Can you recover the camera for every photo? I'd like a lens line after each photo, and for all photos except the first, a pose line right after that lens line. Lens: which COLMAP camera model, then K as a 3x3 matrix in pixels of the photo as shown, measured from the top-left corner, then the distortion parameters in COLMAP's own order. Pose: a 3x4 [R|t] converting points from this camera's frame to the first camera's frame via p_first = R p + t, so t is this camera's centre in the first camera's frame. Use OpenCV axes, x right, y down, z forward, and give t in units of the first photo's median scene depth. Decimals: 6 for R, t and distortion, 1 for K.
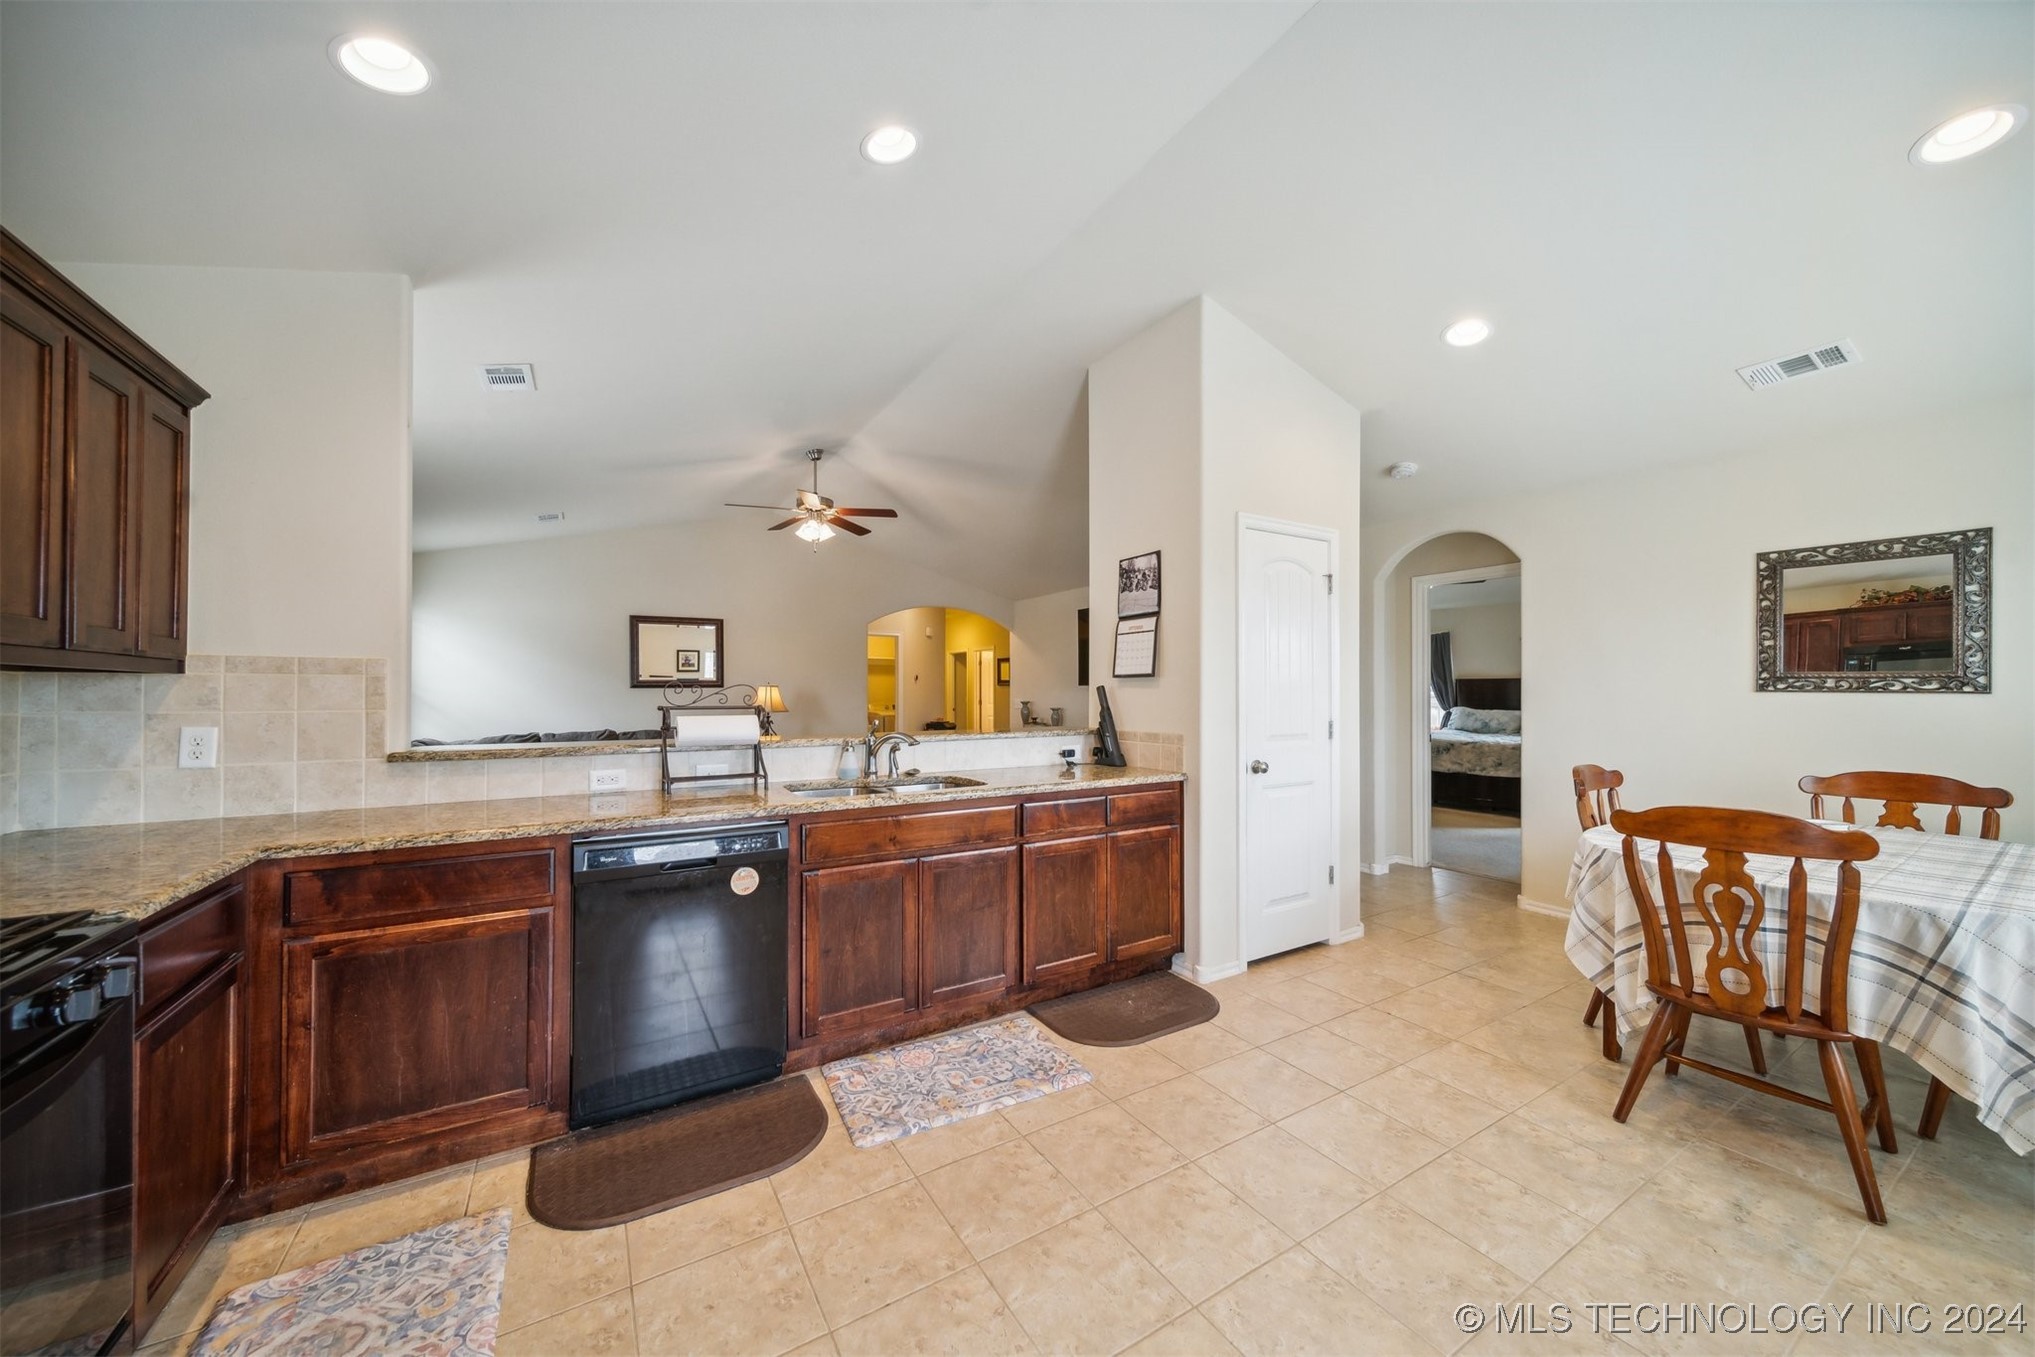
lens RADIAL K [[713.0, 0, 1006.2], [0, 713.0, 693.1], [0, 0, 1]] dist [0.003060, -0.000369]
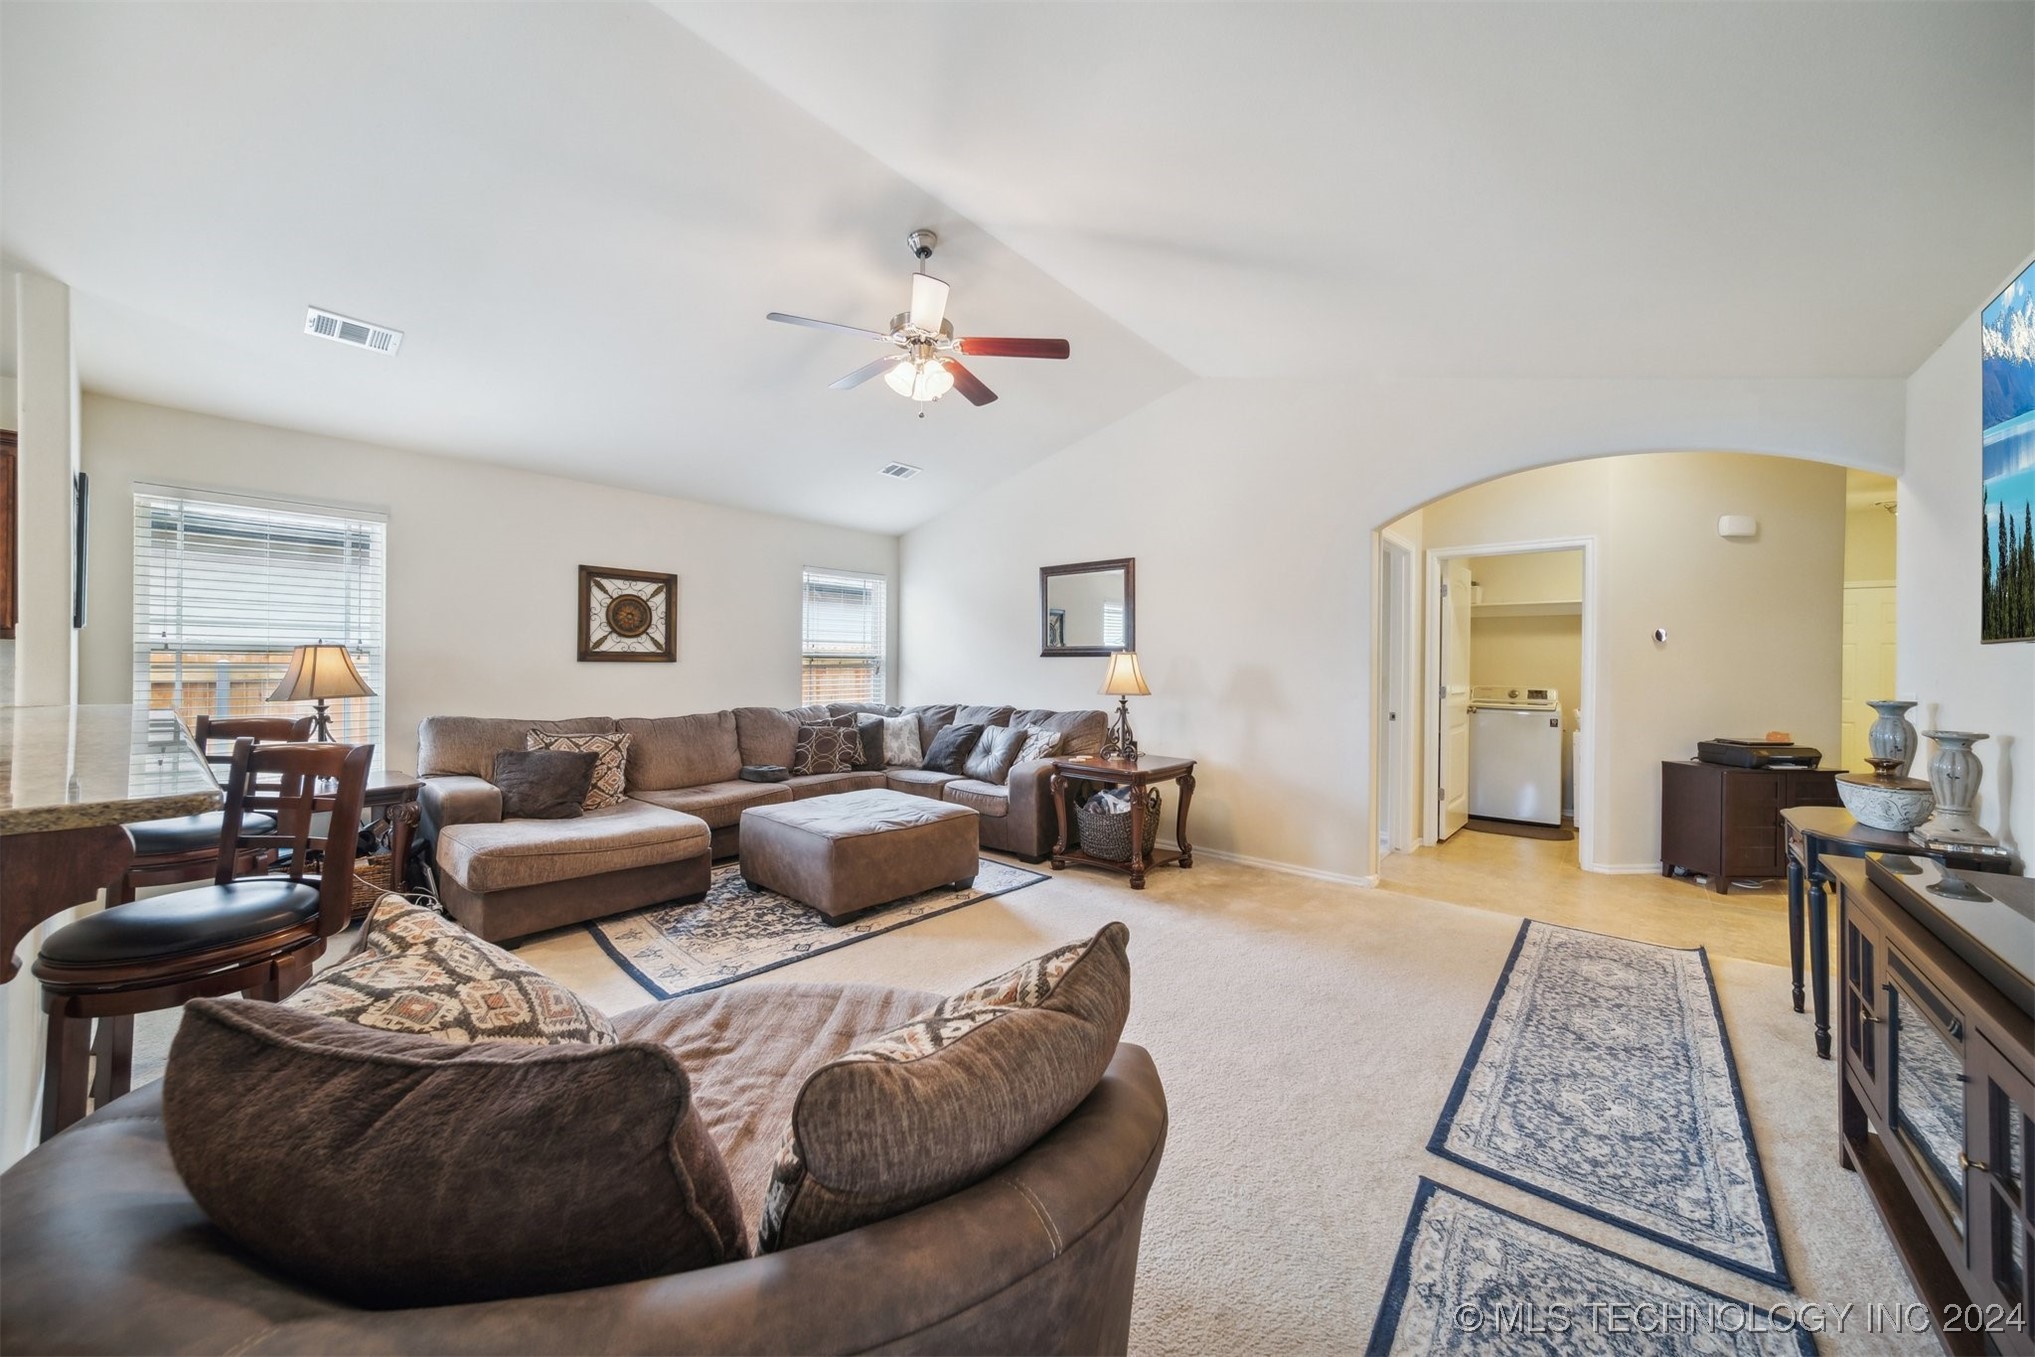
lens RADIAL K [[723.9, 0, 1011.6], [0, 723.9, 664.4], [0, 0, 1]] dist [0.000224, -0.000095]
pose [[0.325691, 0.007054, -0.945450, 0.600267], [-0.010594, 0.999937, 0.003811, -0.002477], [0.945417, 0.008774, 0.325745, 1.721006]]
